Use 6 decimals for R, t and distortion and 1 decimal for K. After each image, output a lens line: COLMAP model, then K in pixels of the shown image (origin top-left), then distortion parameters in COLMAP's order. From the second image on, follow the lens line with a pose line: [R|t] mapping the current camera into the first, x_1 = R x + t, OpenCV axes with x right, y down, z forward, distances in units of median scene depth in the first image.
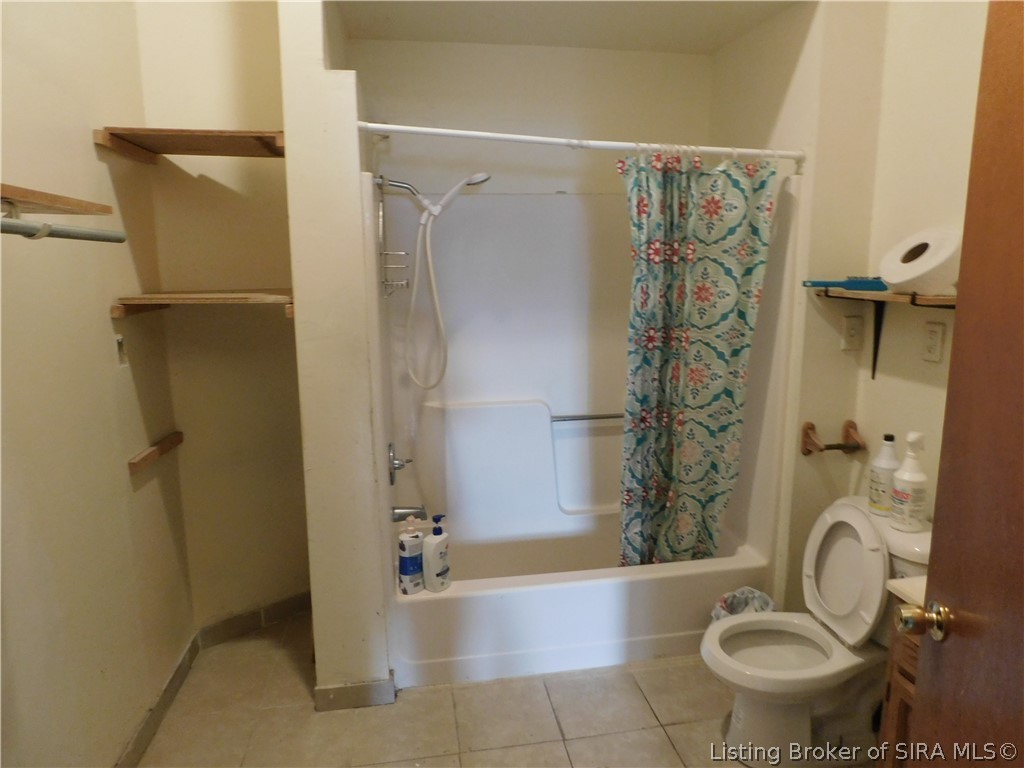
lens RADIAL K [[679.7, 0, 513.7], [0, 679.7, 384.6], [0, 0, 1]] dist [0.002097, 0.006535]
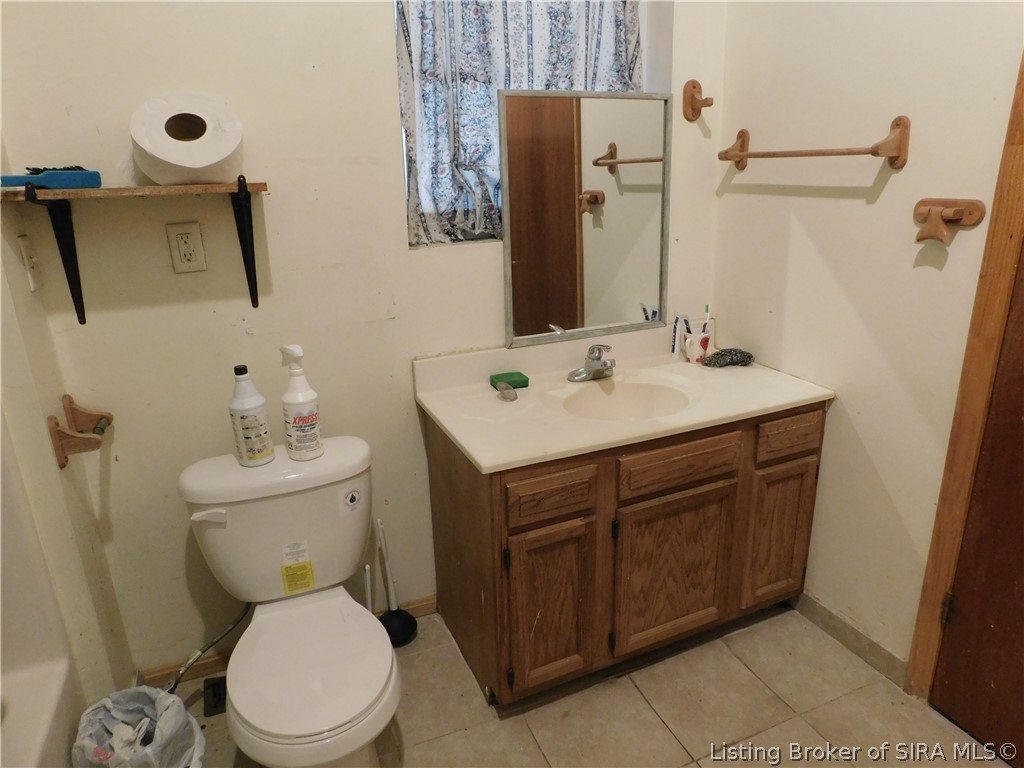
lens RADIAL K [[679.7, 0, 511.8], [0, 679.7, 382.1], [0, 0, 1]] dist [0.002097, 0.006535]
pose [[-0.210485, -0.302923, 0.929480, -0.250121], [0.208468, 0.915003, 0.345414, -0.115382], [-0.955111, 0.266472, -0.129445, 0.795423]]
